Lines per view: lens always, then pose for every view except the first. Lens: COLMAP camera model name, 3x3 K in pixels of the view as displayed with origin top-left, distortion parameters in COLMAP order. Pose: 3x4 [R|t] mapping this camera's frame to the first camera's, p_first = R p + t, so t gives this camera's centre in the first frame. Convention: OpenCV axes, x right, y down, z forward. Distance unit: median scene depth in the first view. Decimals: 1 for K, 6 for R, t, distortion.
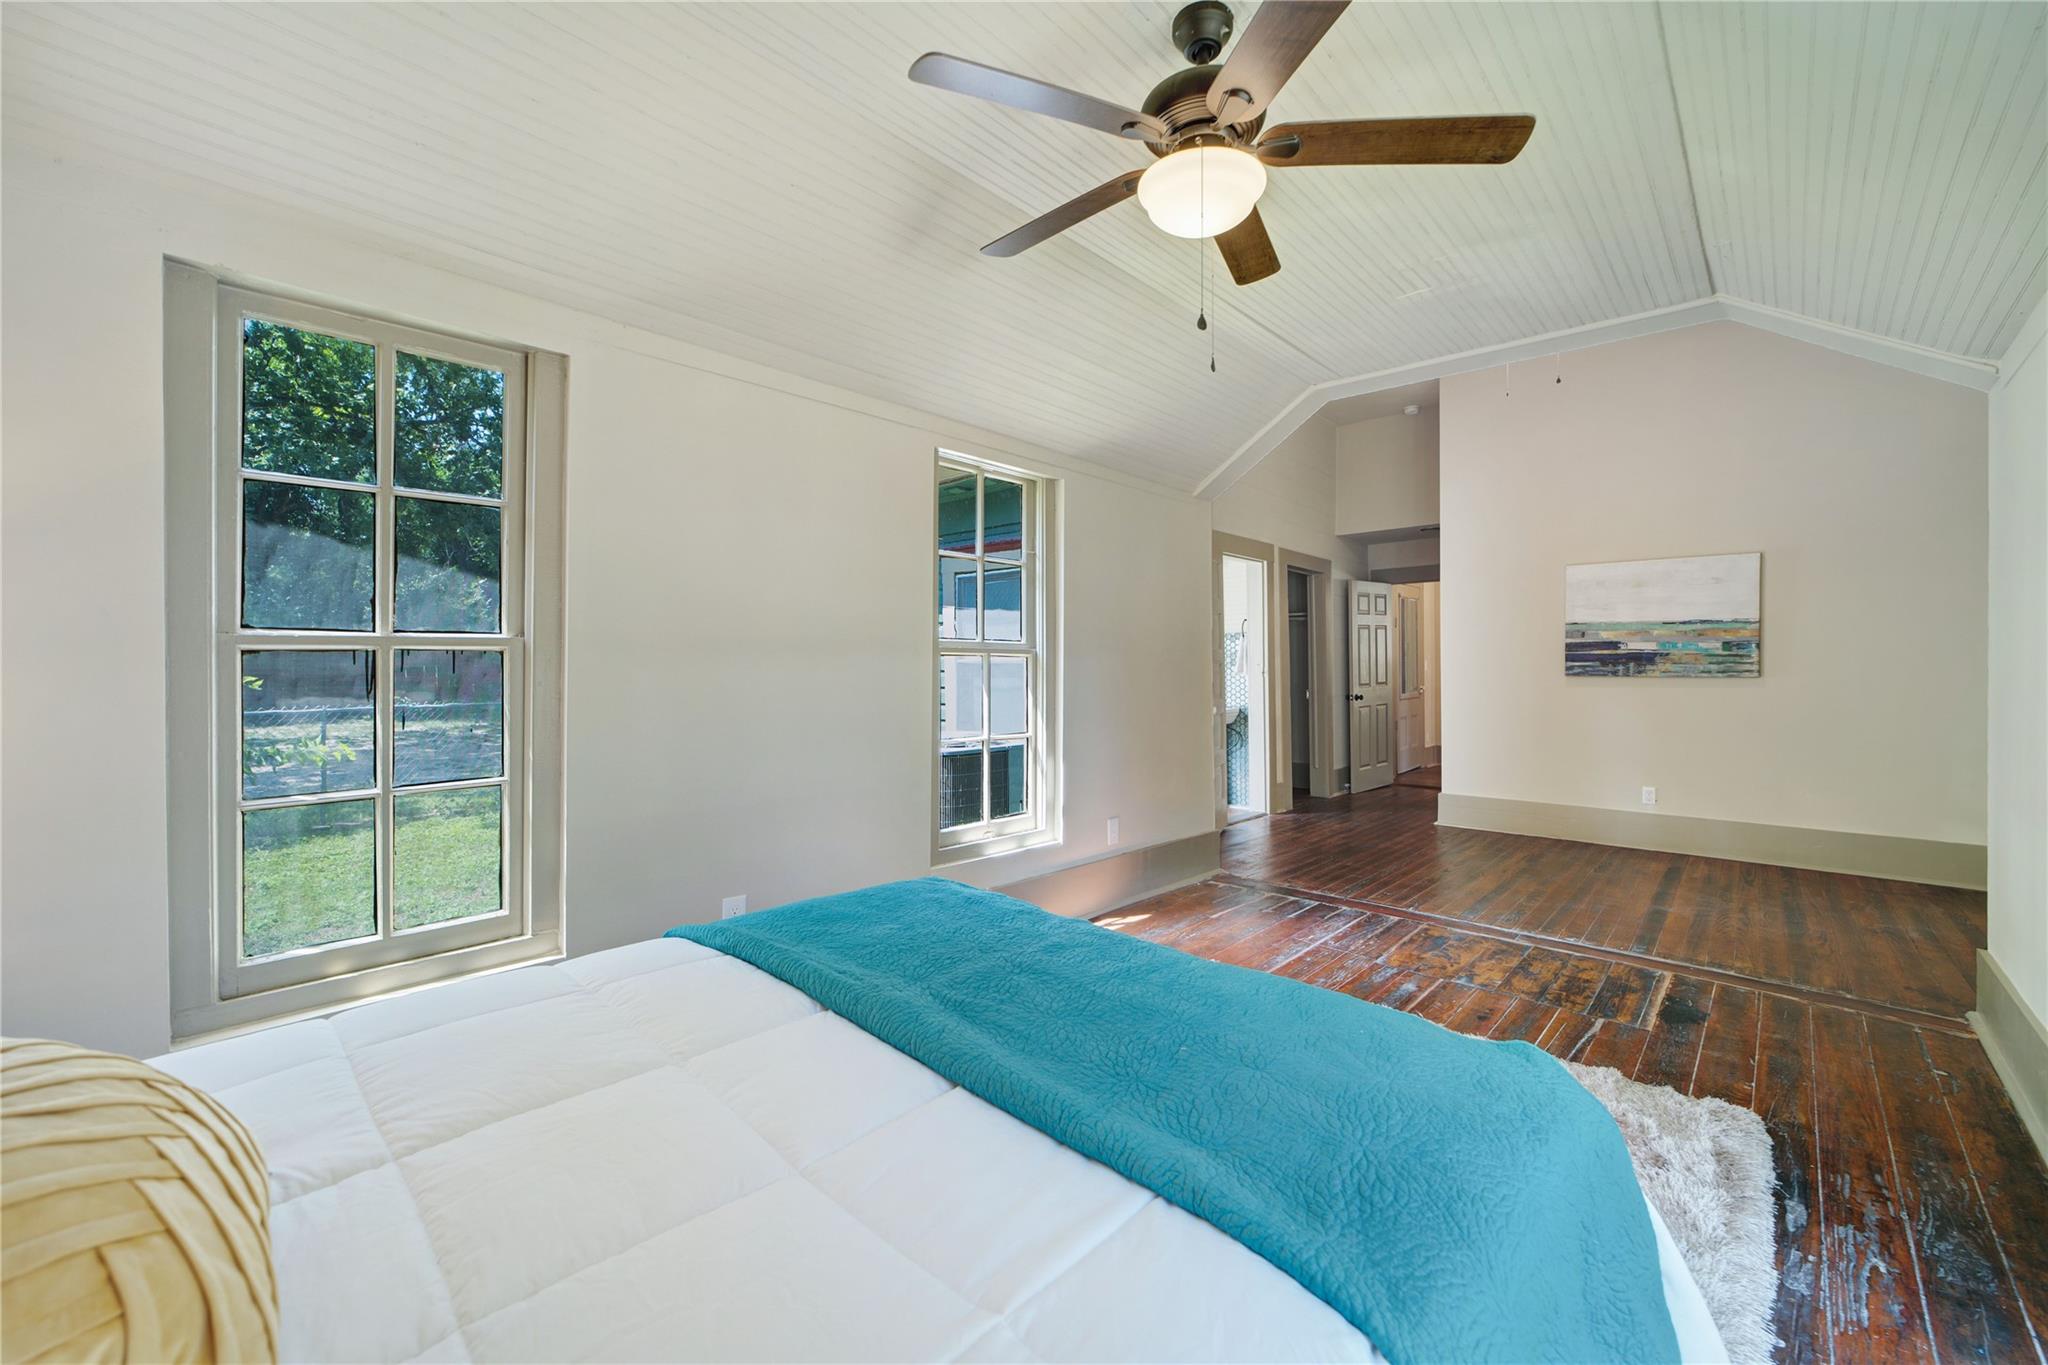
lens RADIAL K [[822.1, 0, 1024.9], [0, 822.1, 671.0], [0, 0, 1]] dist [-0.004675, 0.000254]
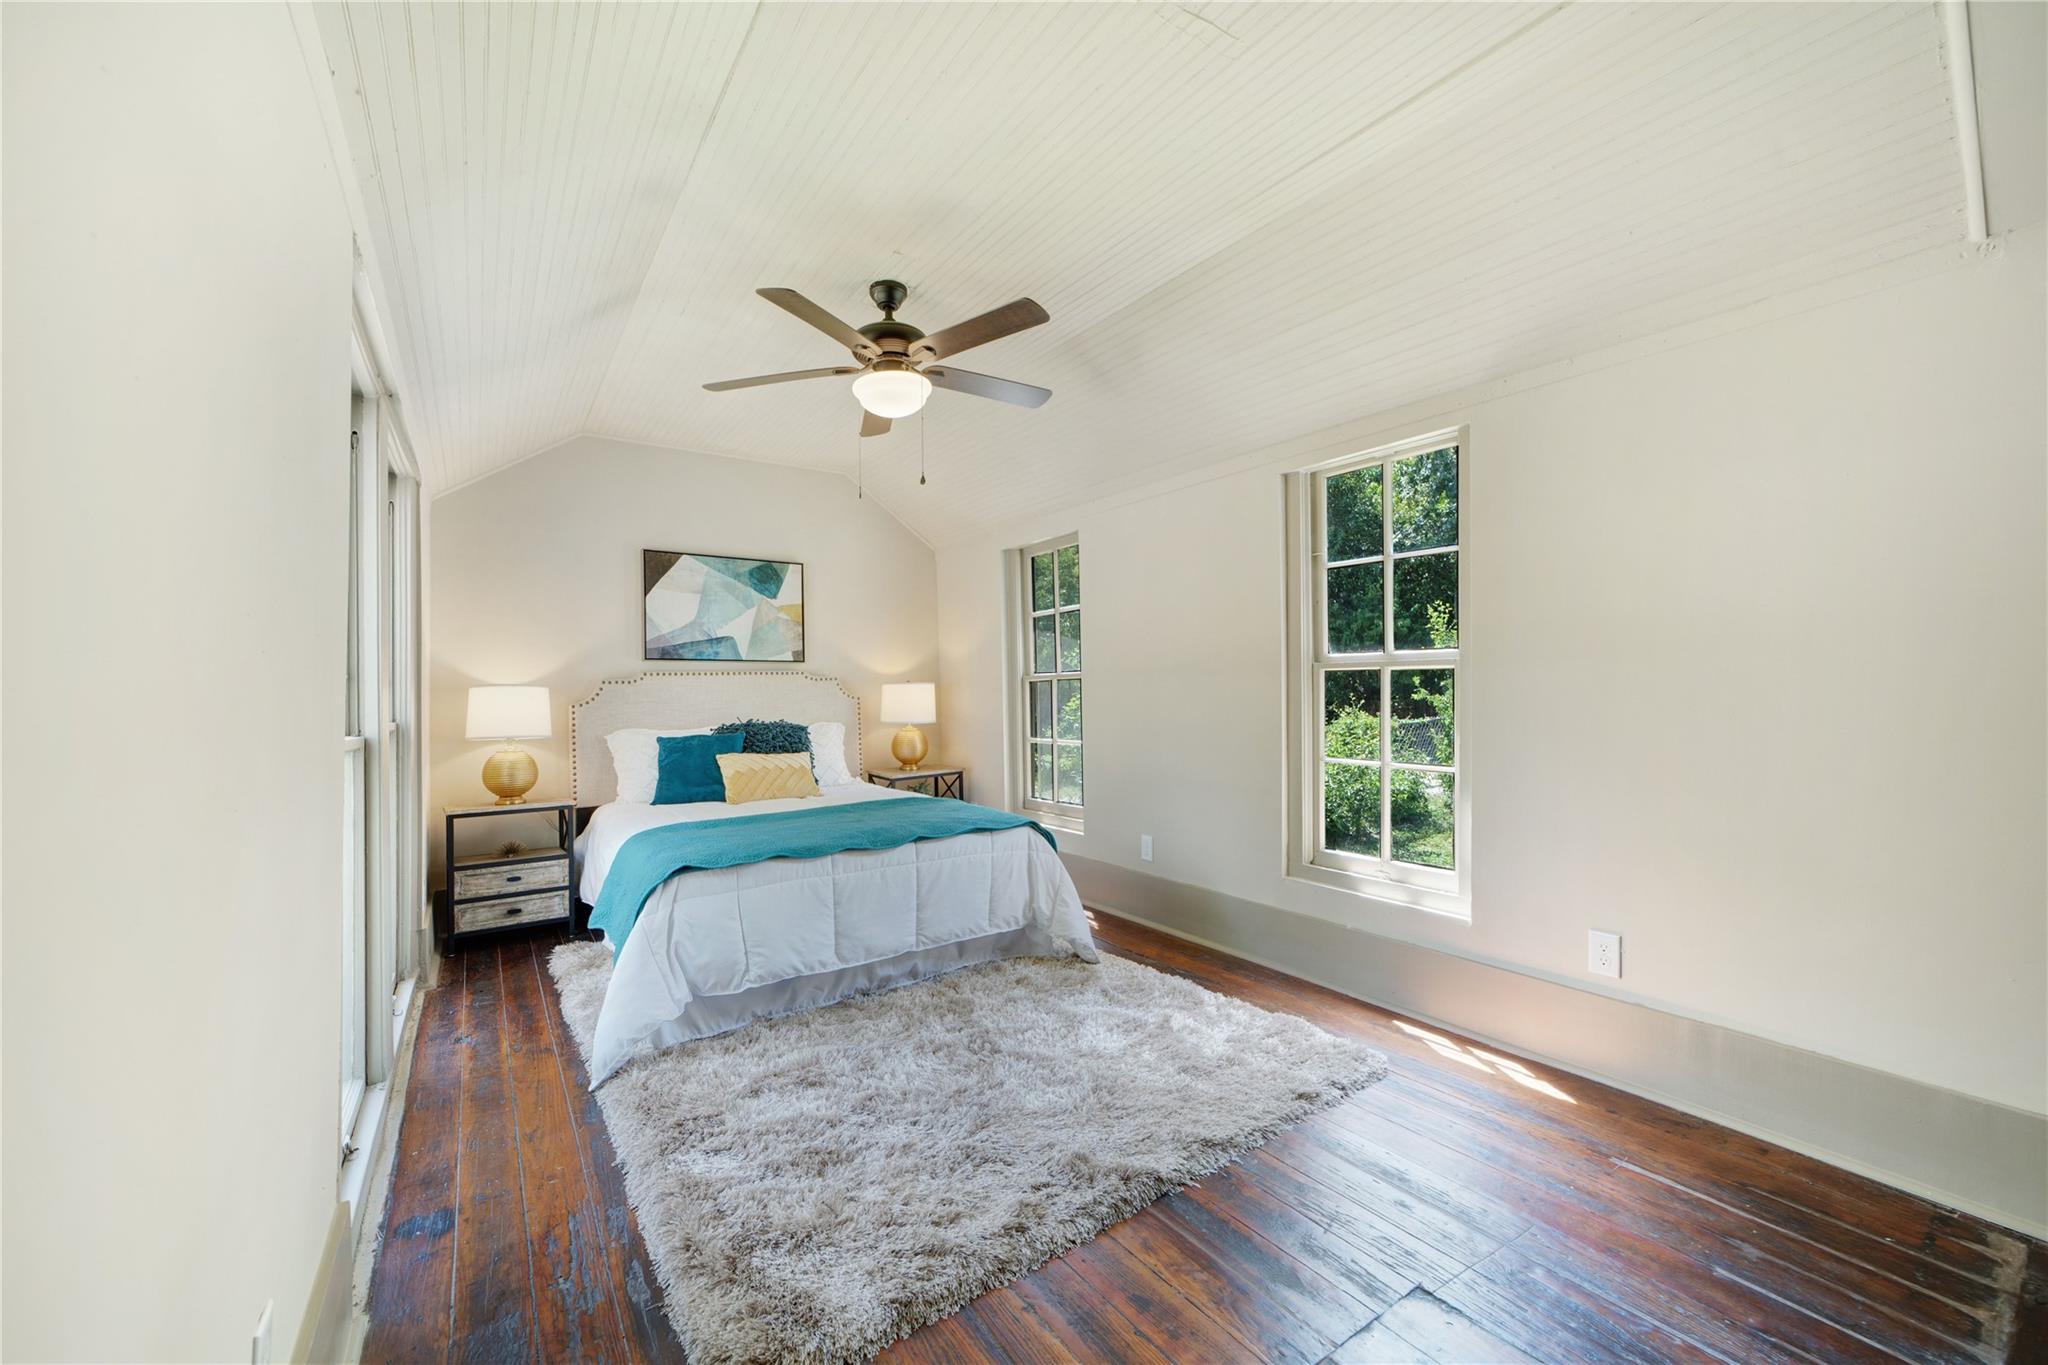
lens RADIAL K [[822.1, 0, 1019.2], [0, 822.1, 681.3], [0, 0, 1]] dist [-0.004675, 0.000254]
pose [[-0.222944, -0.012042, -0.974757, 0.858042], [0.008499, 0.999862, -0.014296, 0.005086], [0.974794, -0.011471, -0.222811, 0.798887]]
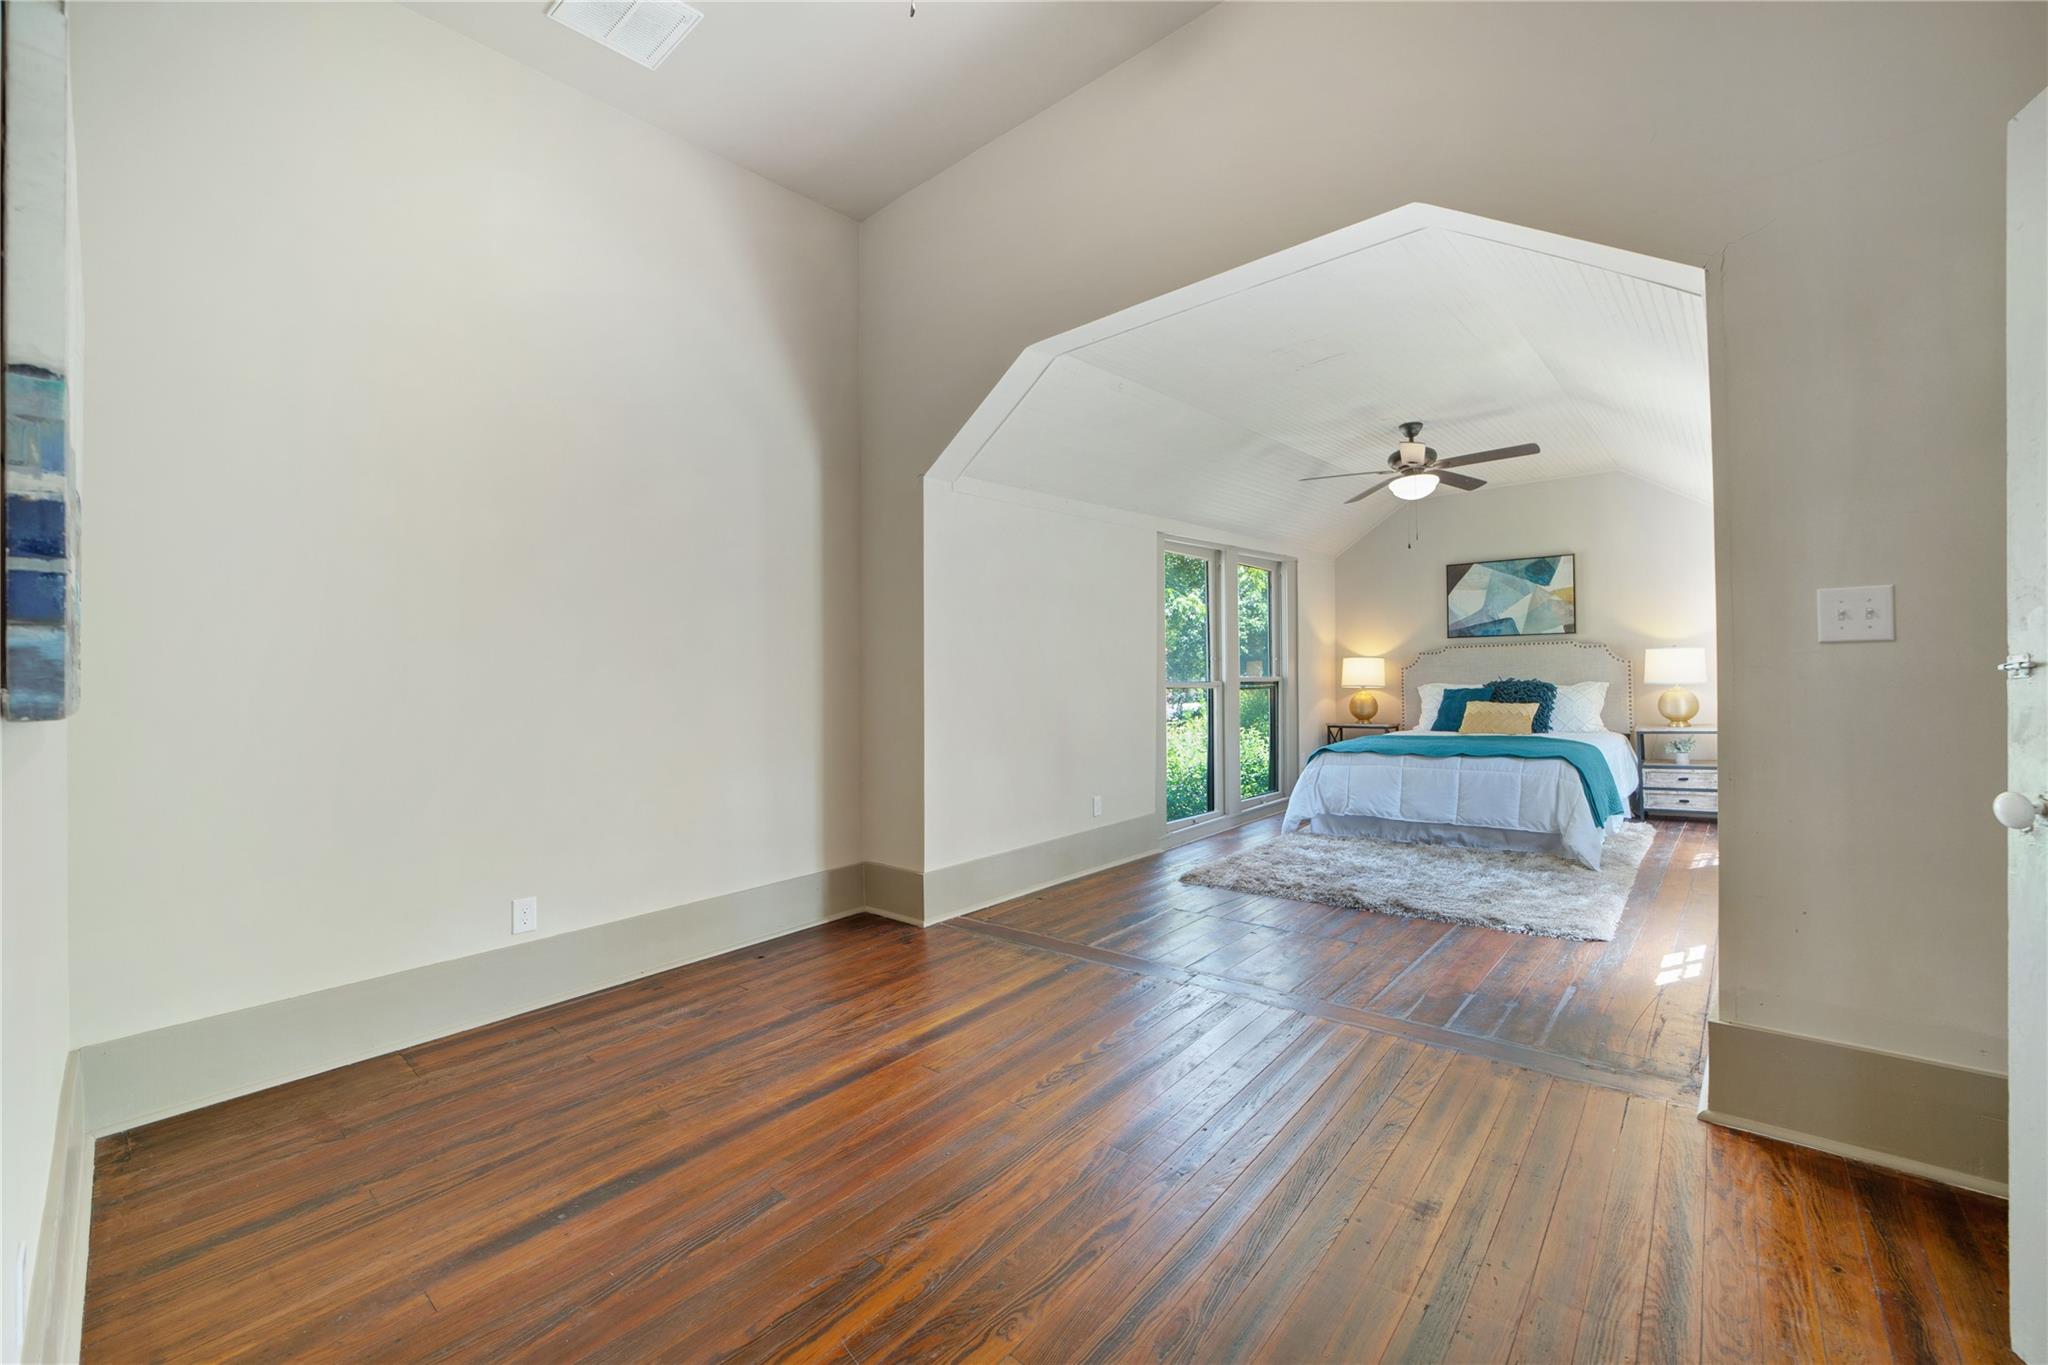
lens RADIAL K [[822.1, 0, 1014.6], [0, 822.1, 674.7], [0, 0, 1]] dist [-0.004675, 0.000254]
pose [[-0.999767, 0.021217, 0.003941, 0.763014], [0.021236, 0.999762, 0.005014, 0.003399], [-0.003834, 0.005096, -0.999980, 1.848024]]
